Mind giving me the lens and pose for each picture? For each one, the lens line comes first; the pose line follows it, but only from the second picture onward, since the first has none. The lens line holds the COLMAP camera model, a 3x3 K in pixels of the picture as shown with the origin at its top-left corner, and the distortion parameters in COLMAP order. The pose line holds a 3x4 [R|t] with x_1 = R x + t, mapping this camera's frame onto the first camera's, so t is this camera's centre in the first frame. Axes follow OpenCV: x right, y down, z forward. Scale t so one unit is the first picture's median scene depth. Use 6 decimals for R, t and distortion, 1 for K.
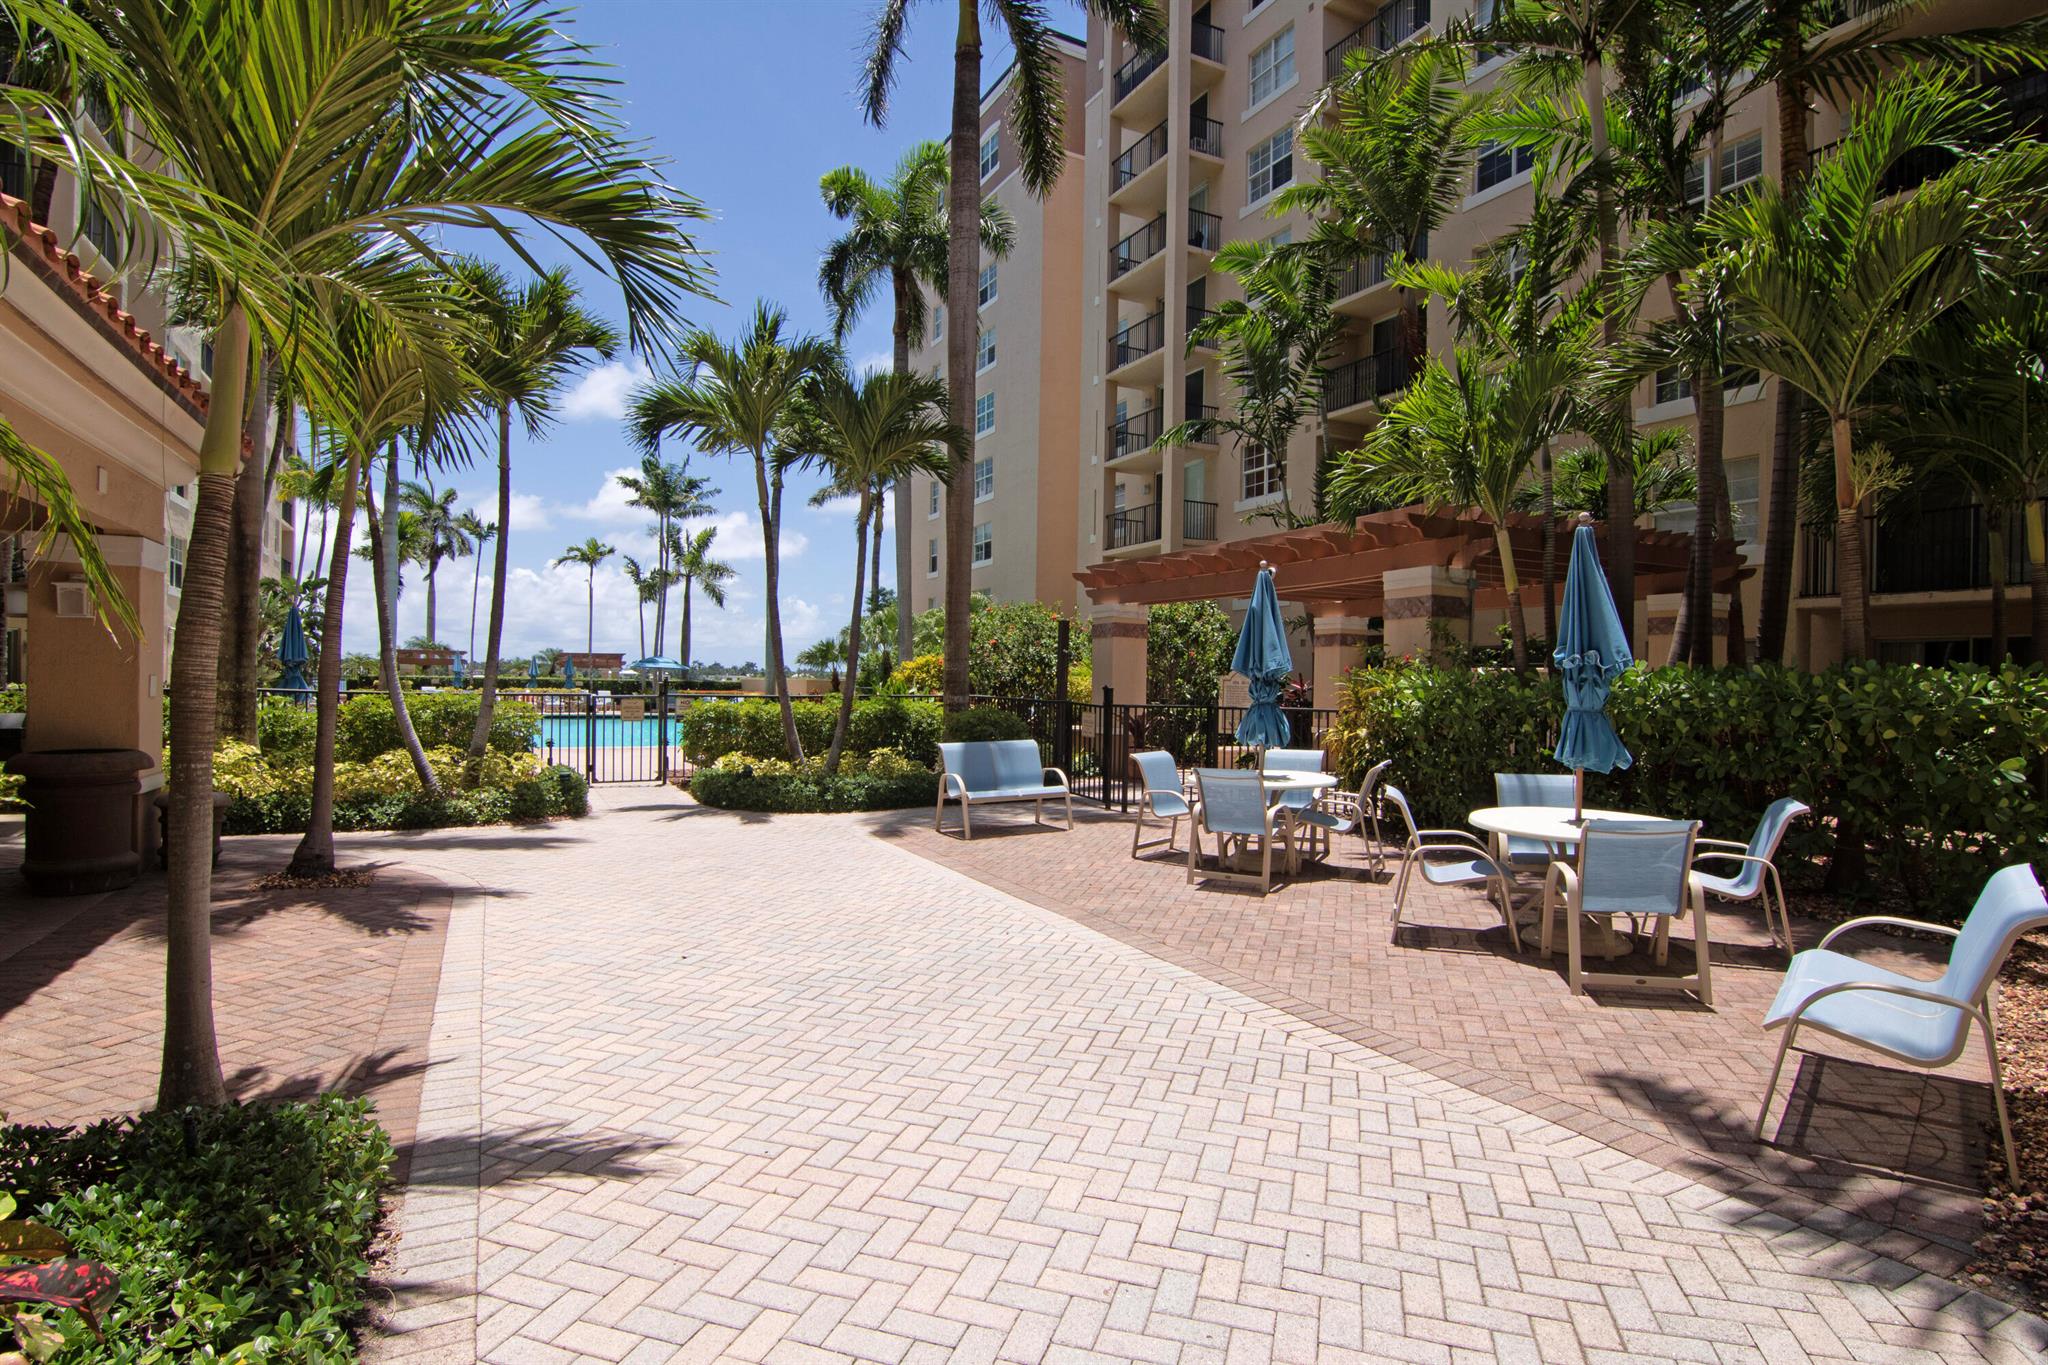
lens RADIAL K [[1048.5, 0, 1024.0], [0, 1048.5, 682.5], [0, 0, 1]] dist [-0.001318, -0.000900]
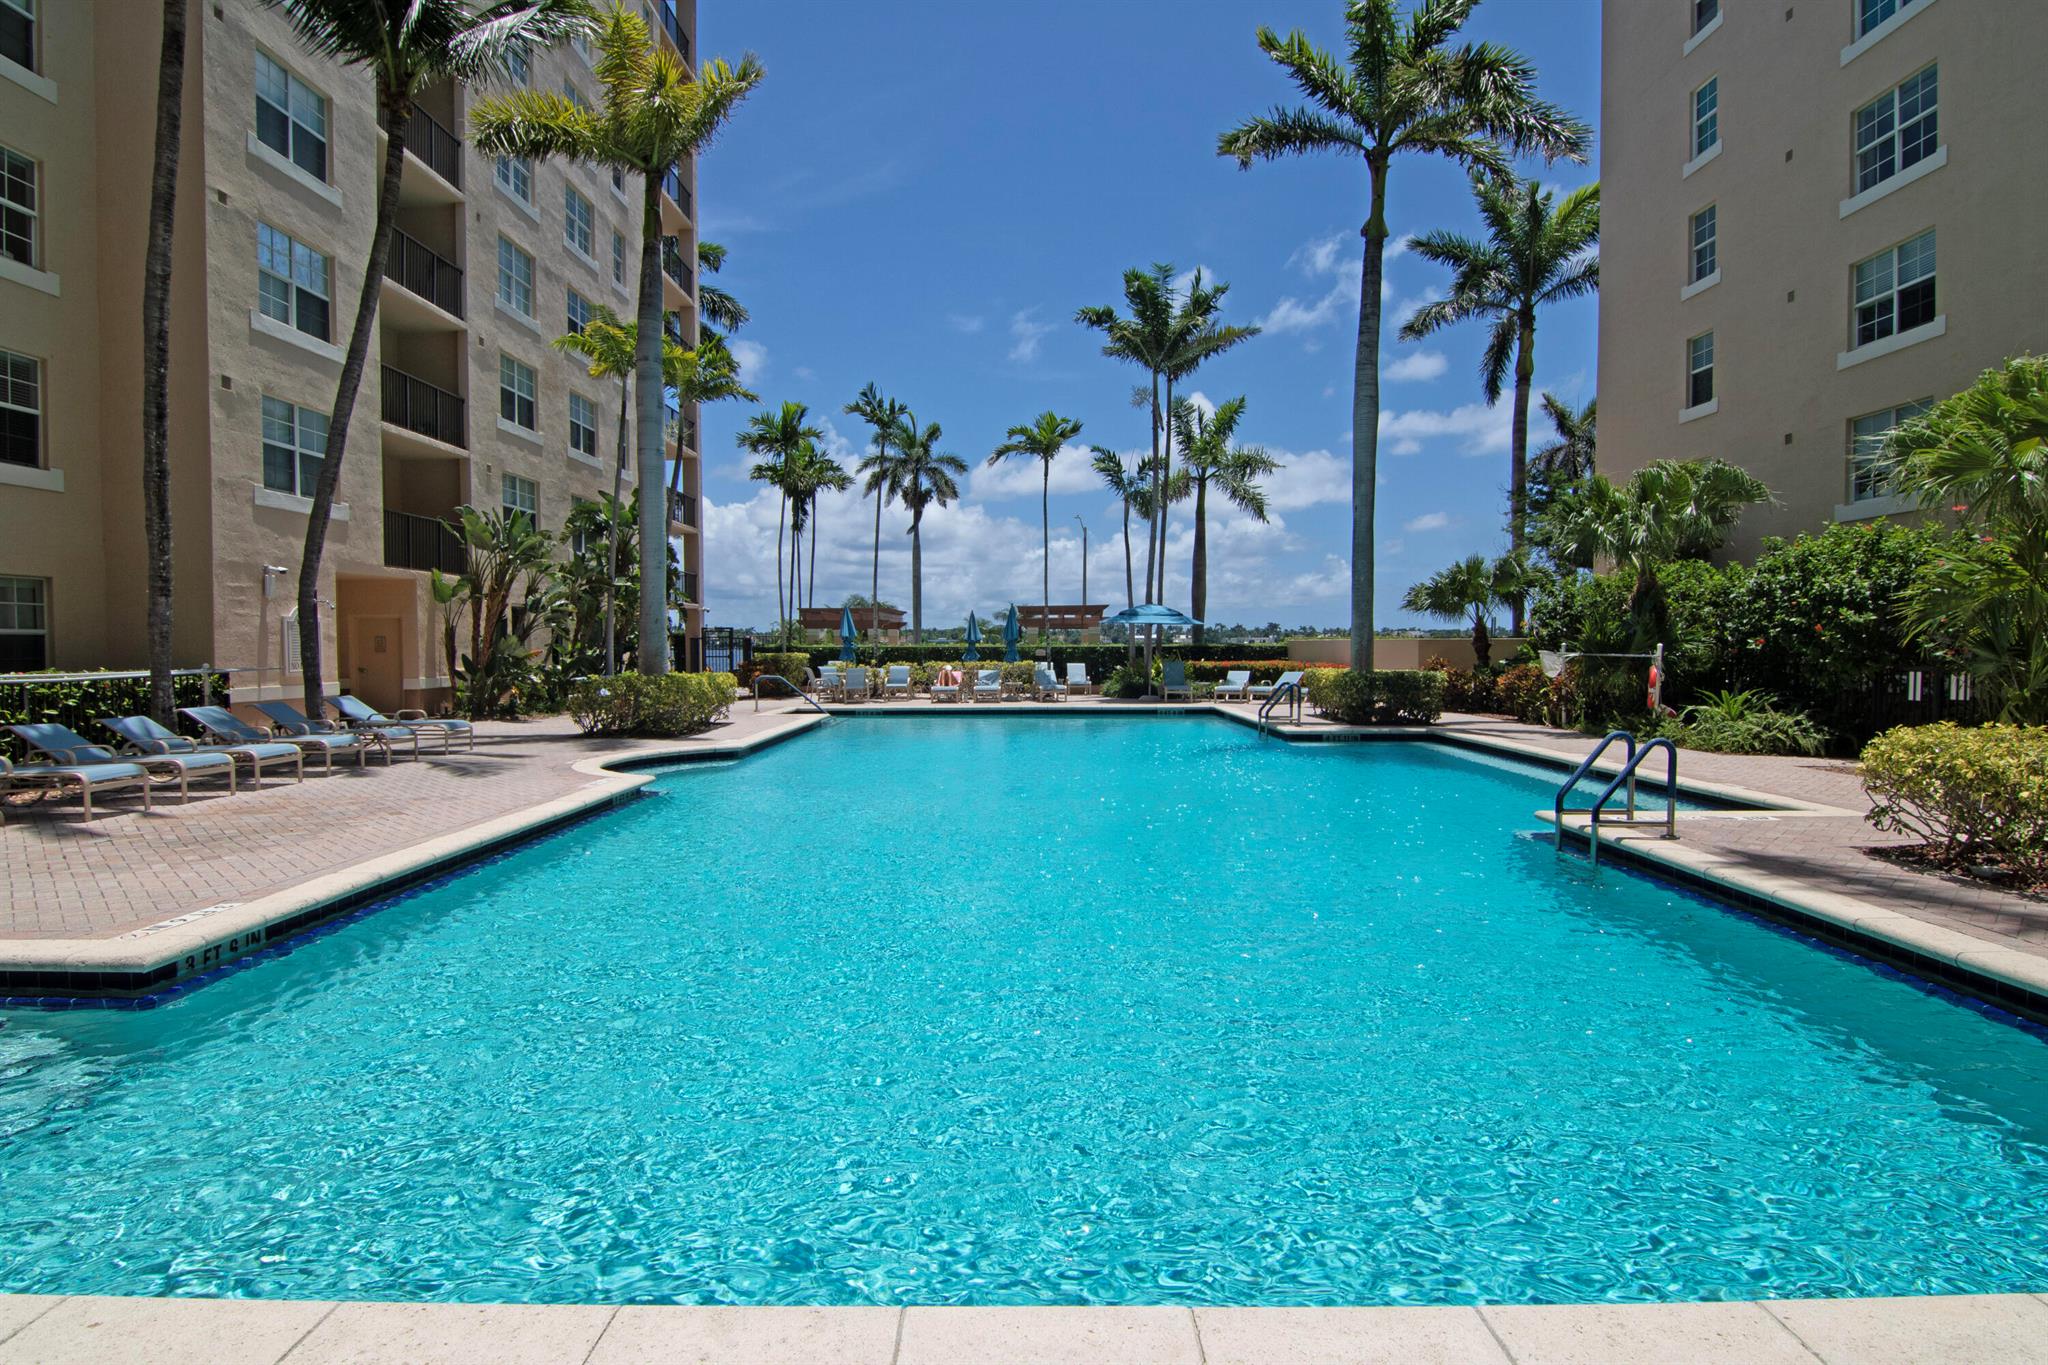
lens RADIAL K [[999.1, 0, 1024.0], [0, 999.1, 682.5], [0, 0, 1]] dist [0.000413, -0.000145]
pose [[0.879727, 0.000760, -0.475478, -0.146028], [0.017427, 0.999275, 0.033842, -0.001637], [0.475159, -0.038058, 0.879077, 0.474072]]
